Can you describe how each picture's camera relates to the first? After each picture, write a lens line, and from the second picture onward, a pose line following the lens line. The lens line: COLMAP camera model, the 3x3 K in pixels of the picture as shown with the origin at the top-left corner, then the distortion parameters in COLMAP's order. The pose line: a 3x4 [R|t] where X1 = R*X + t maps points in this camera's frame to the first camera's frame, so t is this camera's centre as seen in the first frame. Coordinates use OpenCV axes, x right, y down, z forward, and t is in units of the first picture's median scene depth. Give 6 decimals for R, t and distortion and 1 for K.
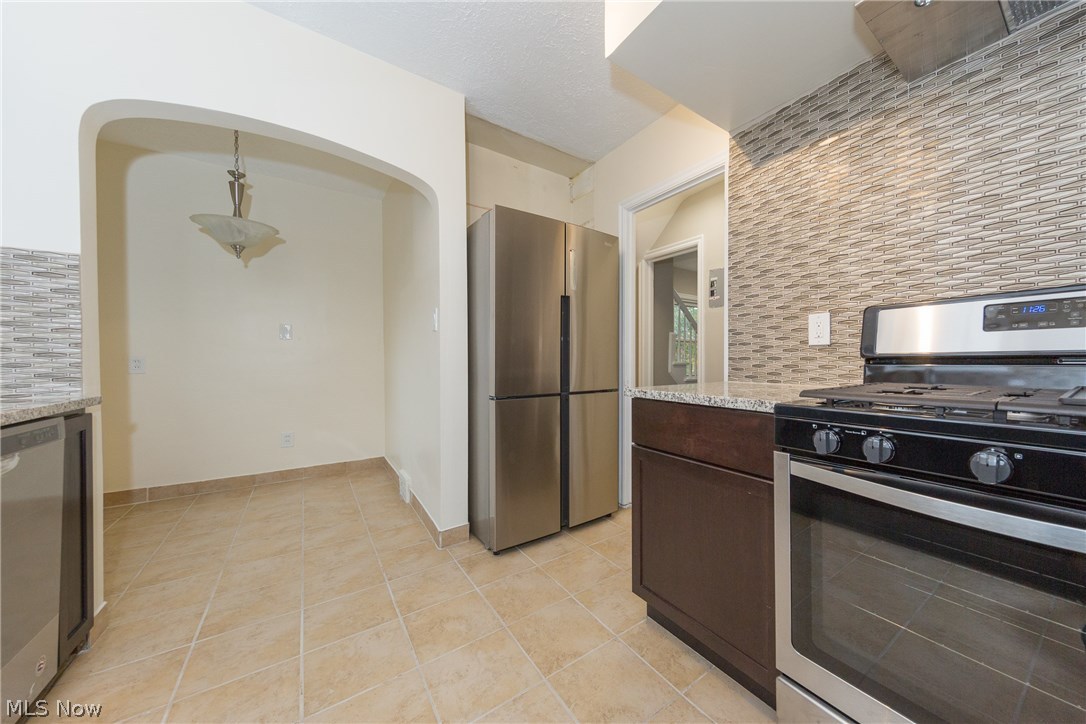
lens RADIAL K [[380.7, 0, 610.7], [0, 380.7, 362.3], [0, 0, 1]] dist [0.000247, -0.000152]
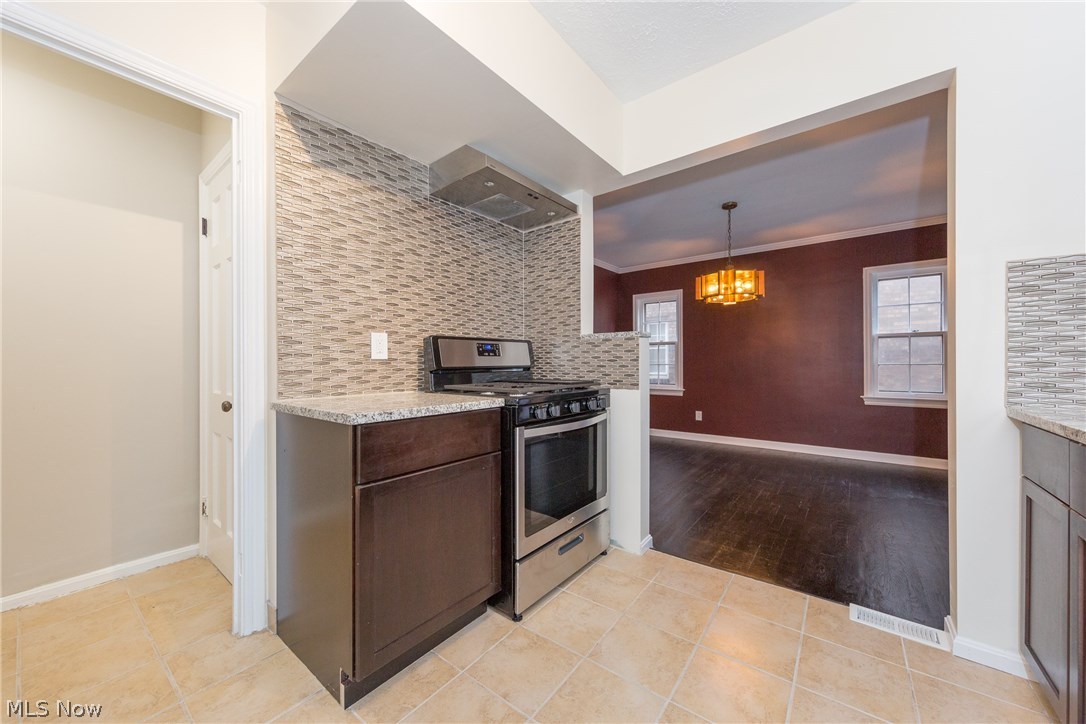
lens RADIAL K [[390.5, 0, 543.0], [0, 390.5, 362.0], [0, 0, 1]] dist [-0.000278, -0.000060]
pose [[-0.230924, 0.006155, 0.972952, -0.105073], [0.010705, 0.999936, -0.003785, -0.003673], [-0.972913, 0.009541, -0.230975, 0.108240]]
